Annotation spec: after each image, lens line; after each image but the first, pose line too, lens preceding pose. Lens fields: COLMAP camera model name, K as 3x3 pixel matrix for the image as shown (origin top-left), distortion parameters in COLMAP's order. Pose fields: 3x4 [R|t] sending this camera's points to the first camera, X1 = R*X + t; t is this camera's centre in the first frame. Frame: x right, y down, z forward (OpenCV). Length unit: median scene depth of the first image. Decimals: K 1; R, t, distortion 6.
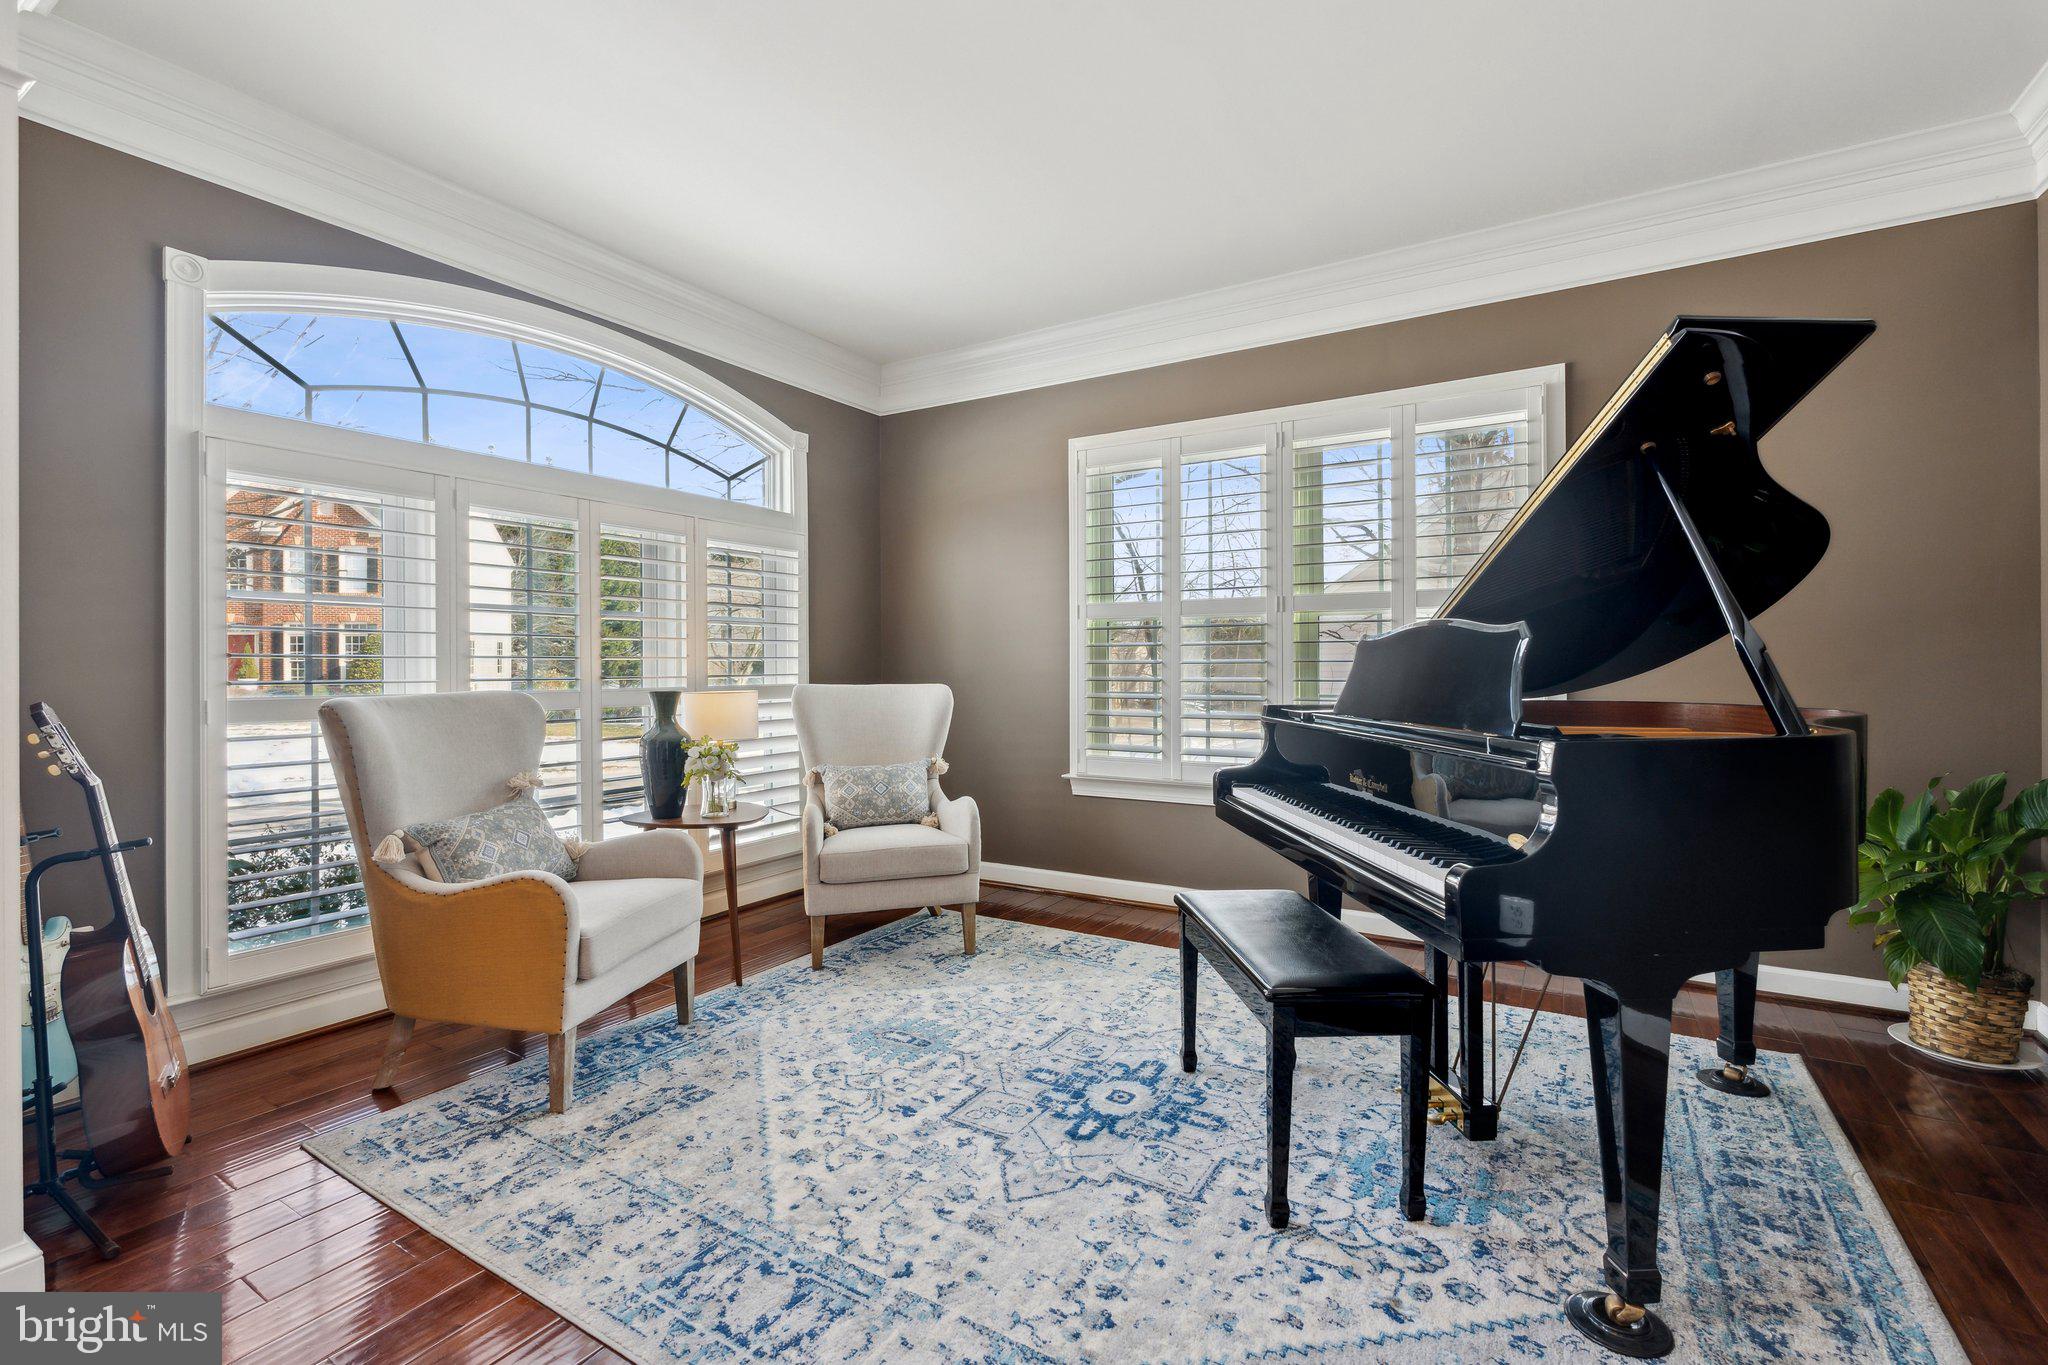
lens RADIAL K [[906.2, 0, 1024.0], [0, 906.2, 682.5], [0, 0, 1]] dist [-0.002123, 0.000086]
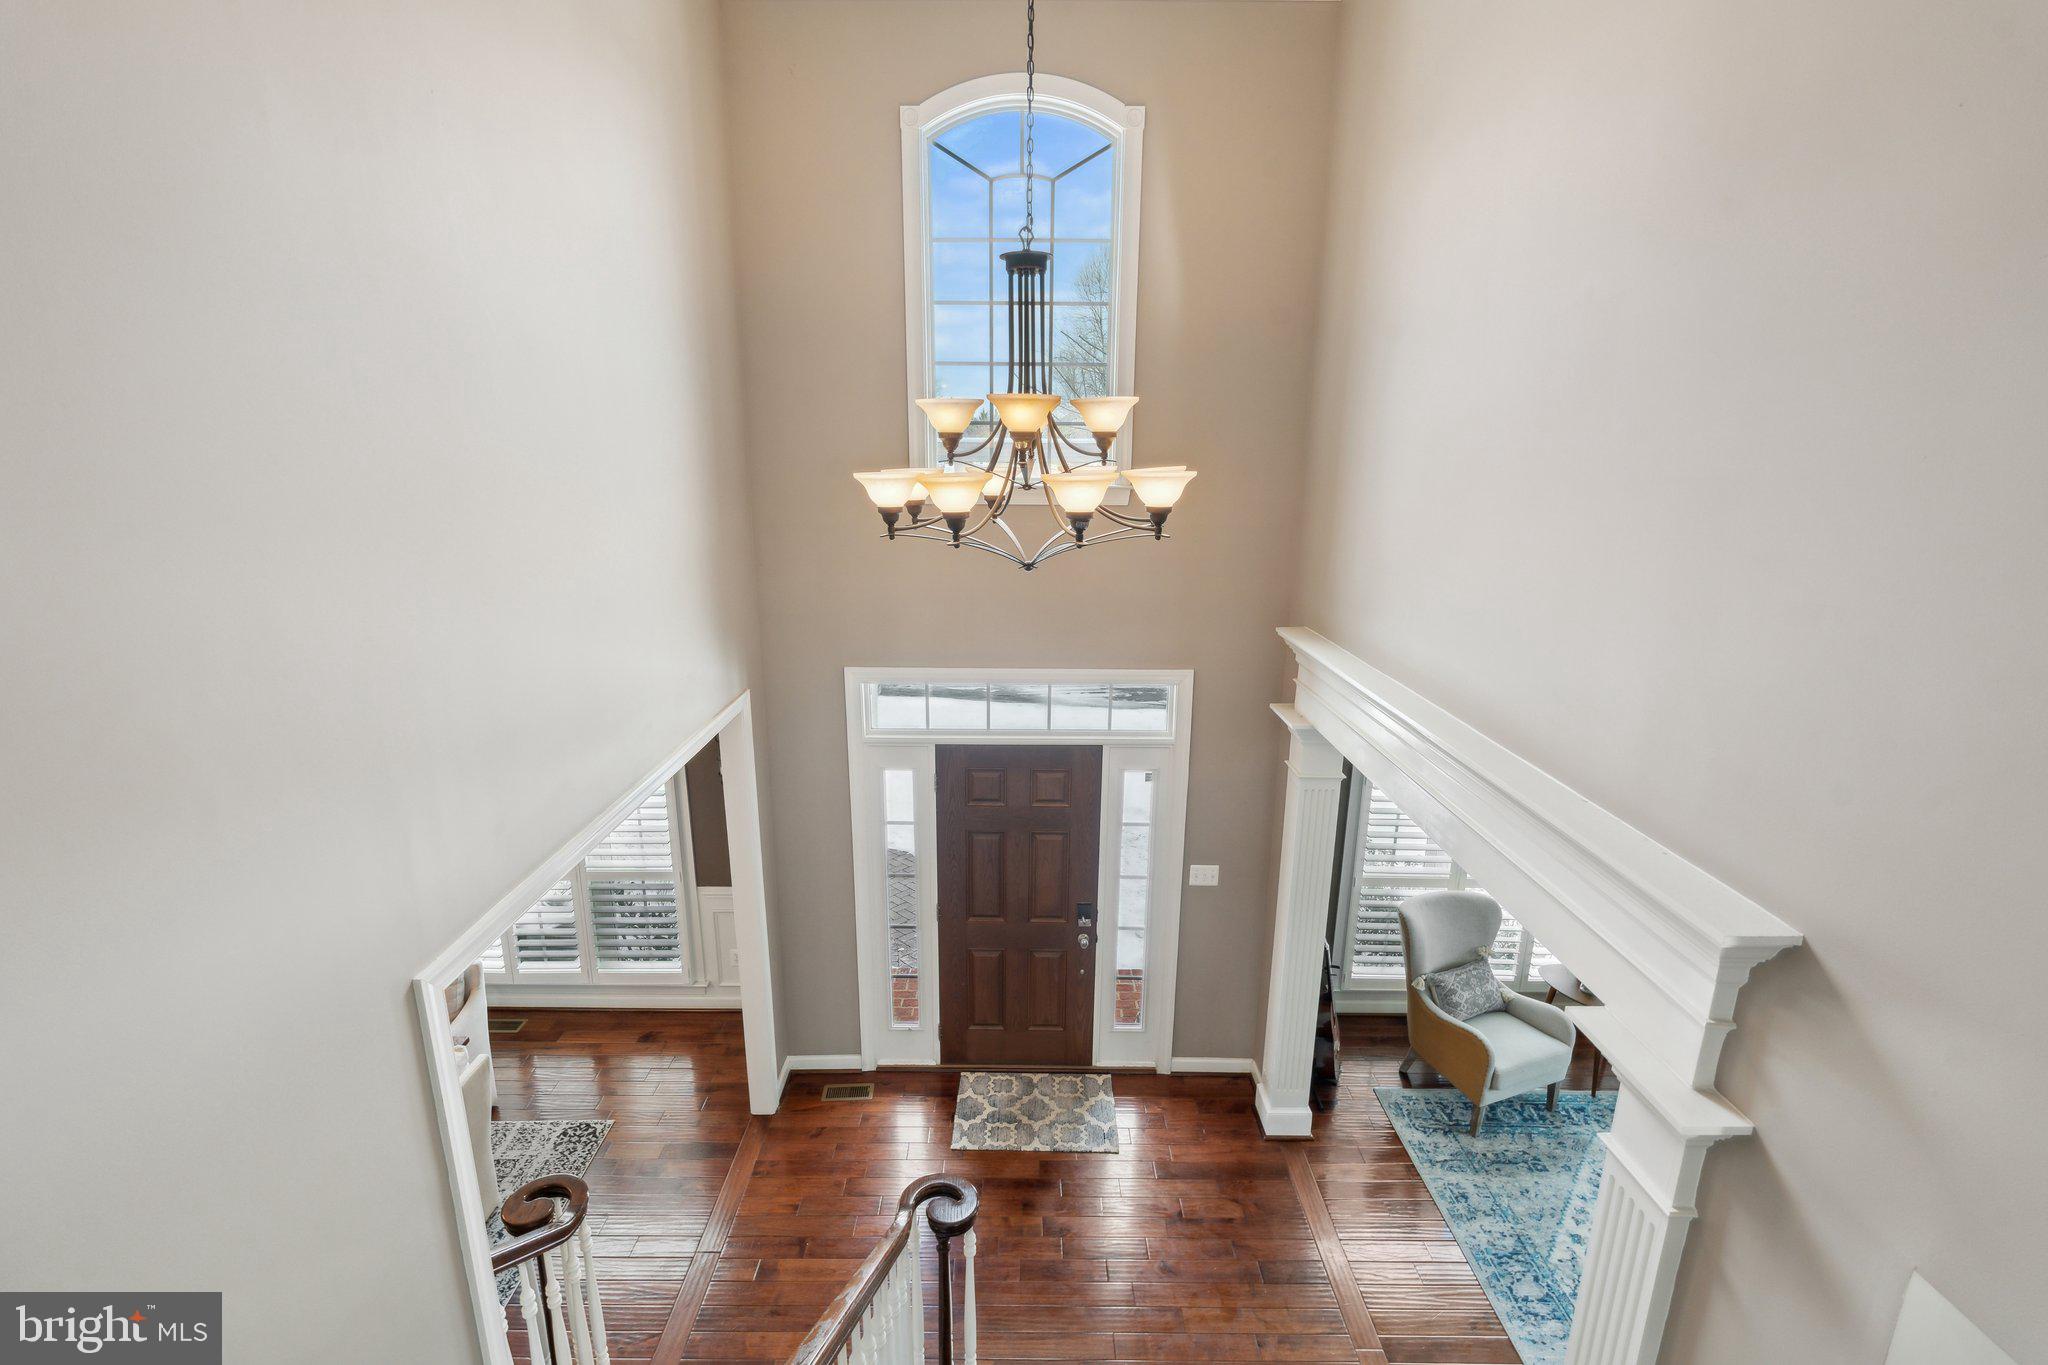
lens RADIAL K [[906.2, 0, 1024.0], [0, 906.2, 682.5], [0, 0, 1]] dist [-0.002123, 0.000086]
pose [[0.520902, 0.208147, -0.827850, 0.536126], [-0.022714, 0.972851, 0.230313, -1.140571], [0.853314, -0.101167, 0.511489, -0.995169]]
